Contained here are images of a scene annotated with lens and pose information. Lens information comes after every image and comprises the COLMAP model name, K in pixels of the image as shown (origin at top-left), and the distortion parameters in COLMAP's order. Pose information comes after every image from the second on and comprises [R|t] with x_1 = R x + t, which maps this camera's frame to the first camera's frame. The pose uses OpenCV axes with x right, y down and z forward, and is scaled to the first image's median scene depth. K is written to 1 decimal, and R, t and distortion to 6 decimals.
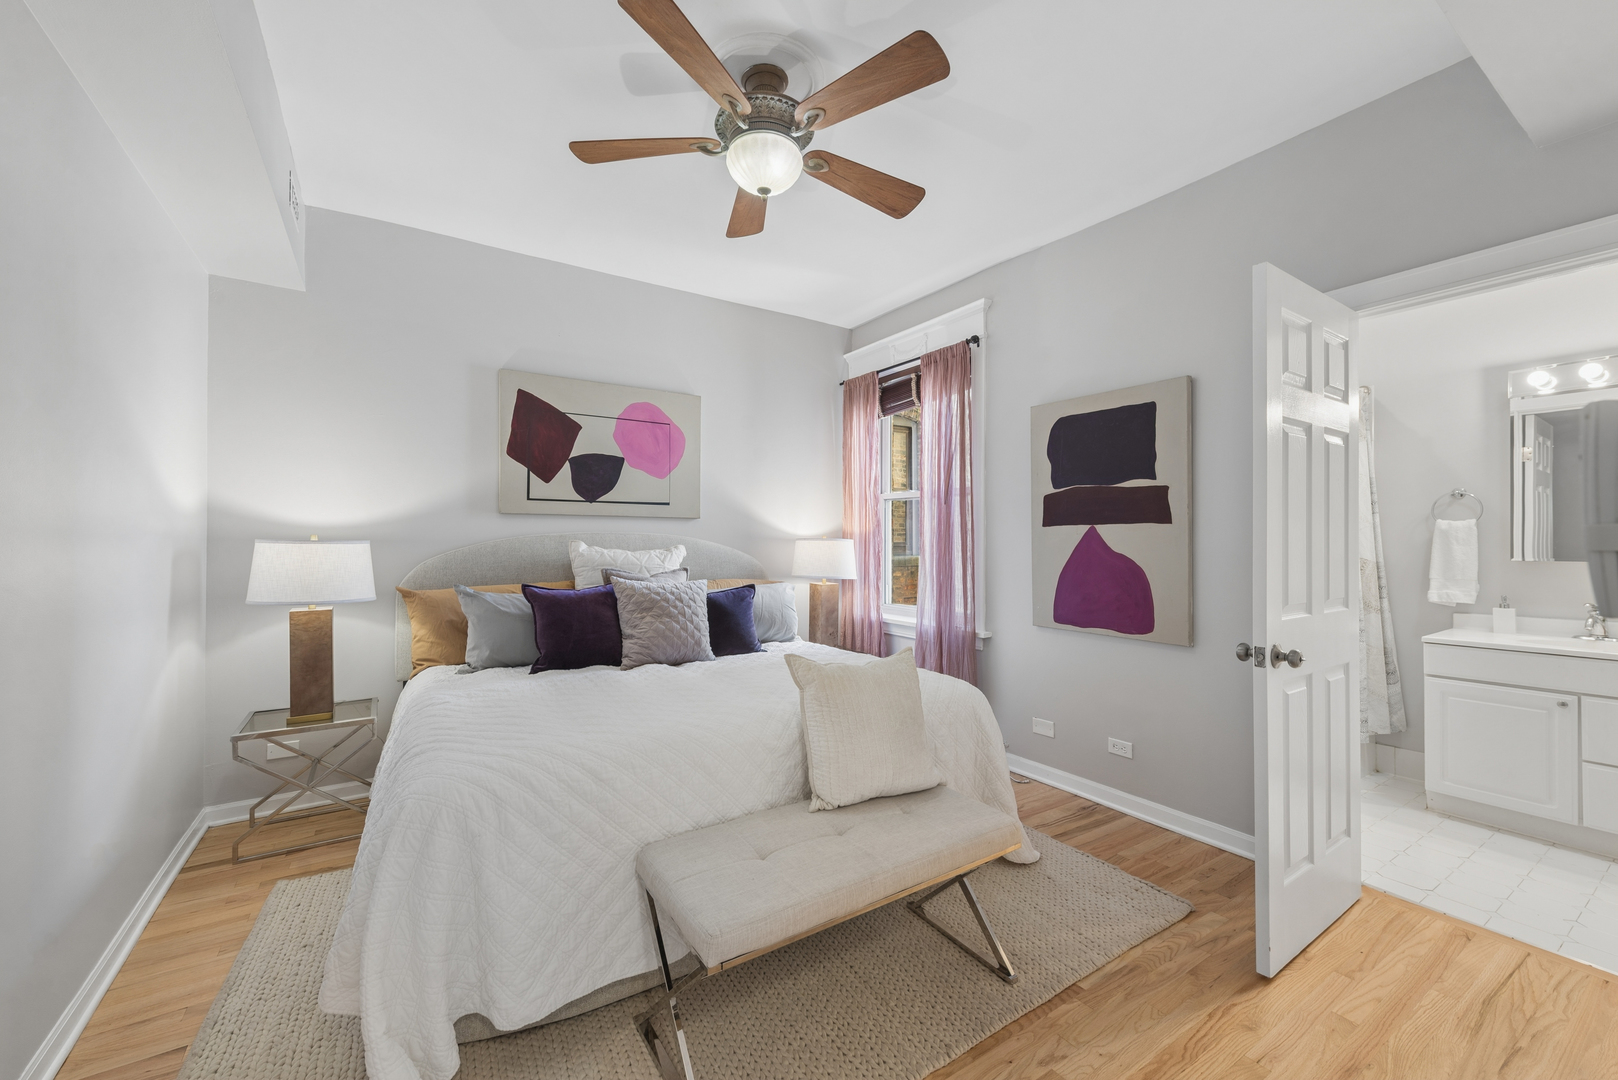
lens RADIAL K [[633.4, 0, 800.7], [0, 633.4, 541.8], [0, 0, 1]] dist [0.009241, -0.002097]
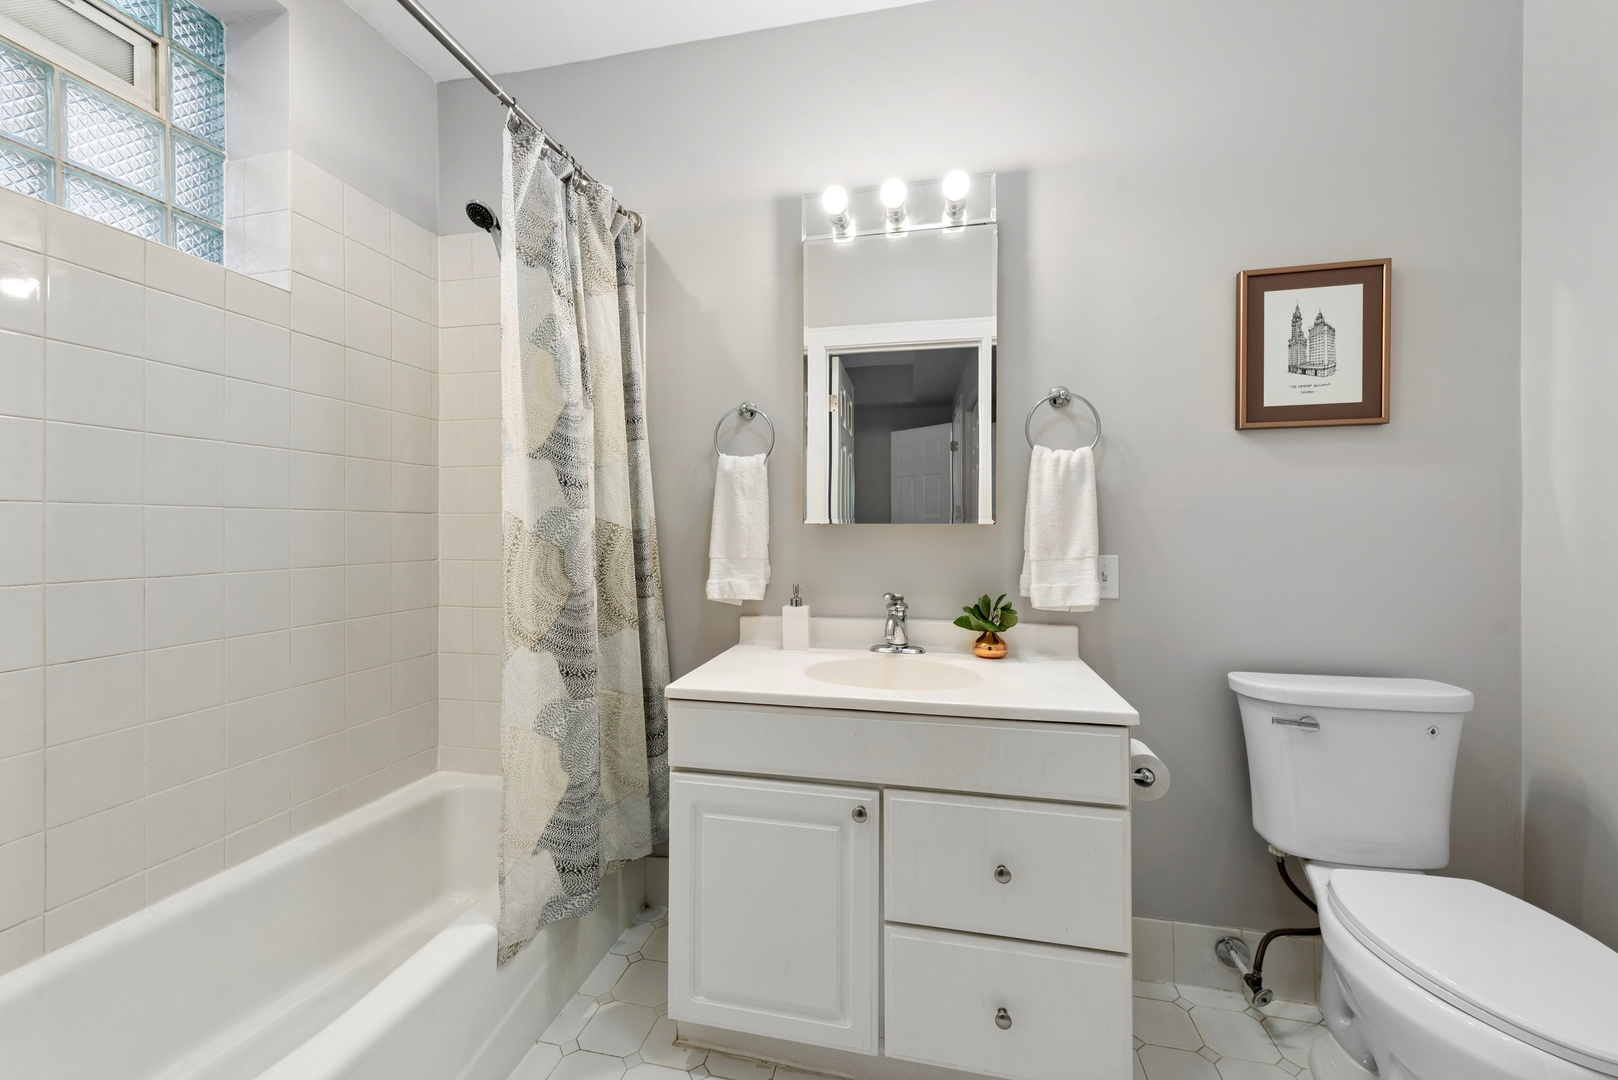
lens RADIAL K [[633.4, 0, 807.0], [0, 633.4, 536.2], [0, 0, 1]] dist [0.009241, -0.002097]
pose [[0.704246, -0.004962, 0.709939, 0.664501], [-0.004505, 0.999924, 0.011458, 0.032078], [-0.709942, -0.011268, 0.704170, 0.558237]]
